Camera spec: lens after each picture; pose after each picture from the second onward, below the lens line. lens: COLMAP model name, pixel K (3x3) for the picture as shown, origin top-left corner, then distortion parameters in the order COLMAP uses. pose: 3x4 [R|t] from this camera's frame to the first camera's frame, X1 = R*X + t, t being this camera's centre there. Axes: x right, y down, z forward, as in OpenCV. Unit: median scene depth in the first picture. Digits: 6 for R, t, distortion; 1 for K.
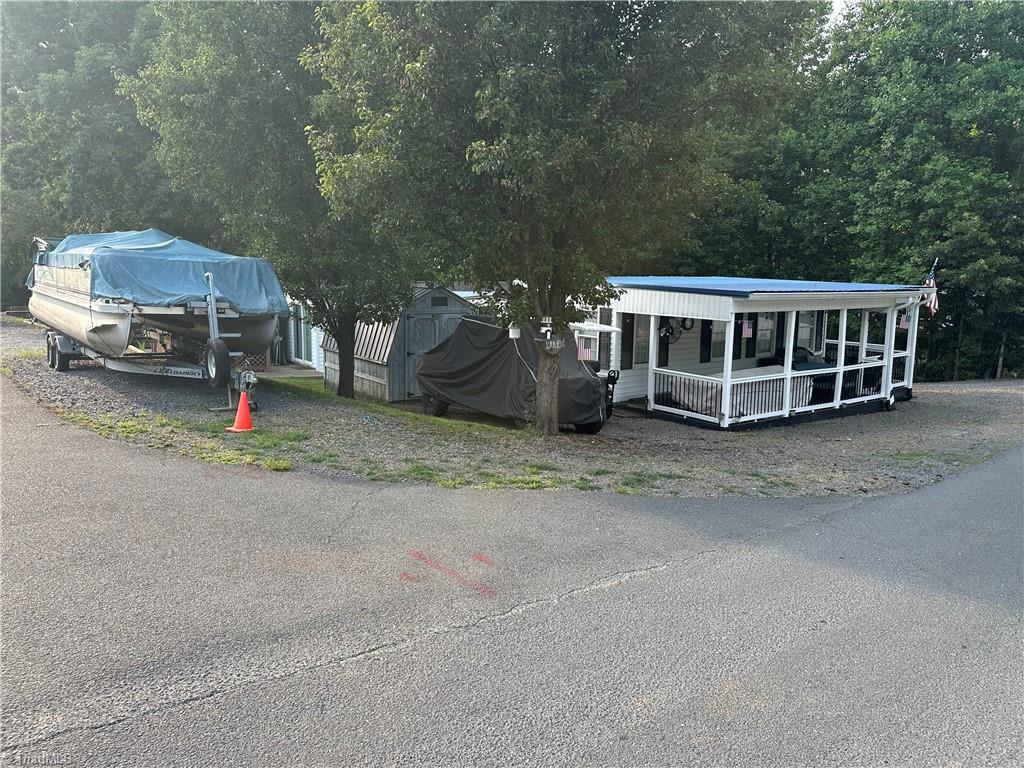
lens RADIAL K [[736.7, 0, 512.0], [0, 736.7, 384.0], [0, 0, 1]] dist [0.118367, -0.207669]
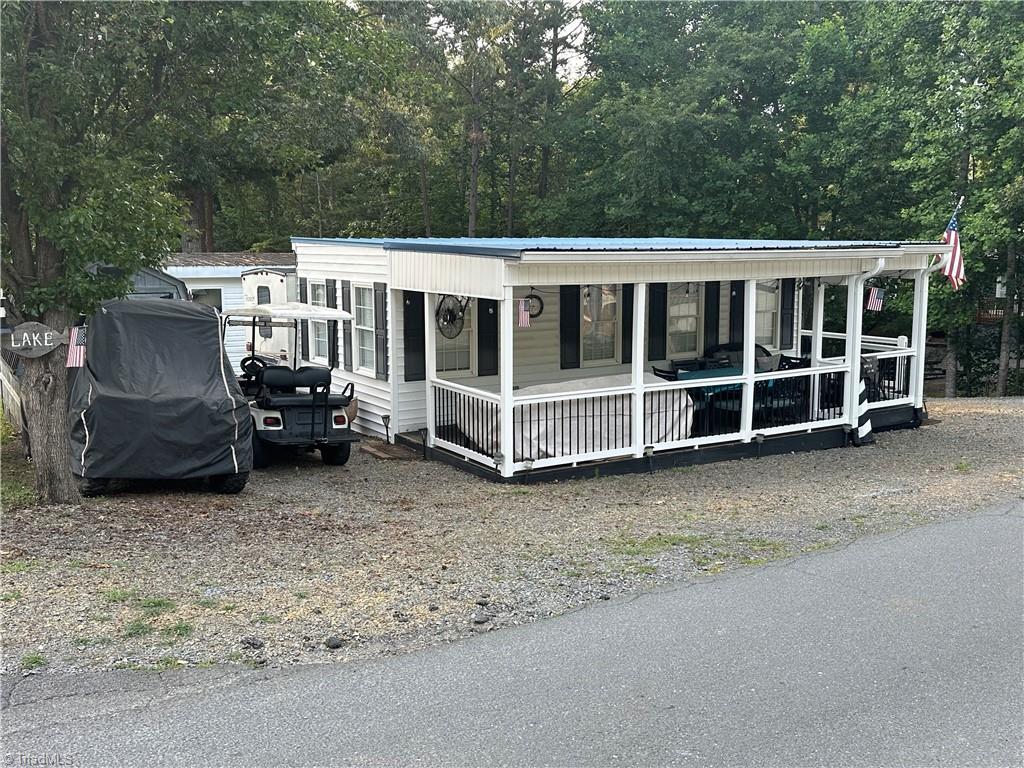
lens RADIAL K [[968.2, 0, 512.0], [0, 968.2, 384.0], [0, 0, 1]] dist [0.150631, -0.274775]
pose [[0.997258, -0.006190, -0.073743, 0.318173], [0.005260, 0.999904, -0.012796, -0.006204], [0.073816, 0.012373, 0.997195, 0.198918]]
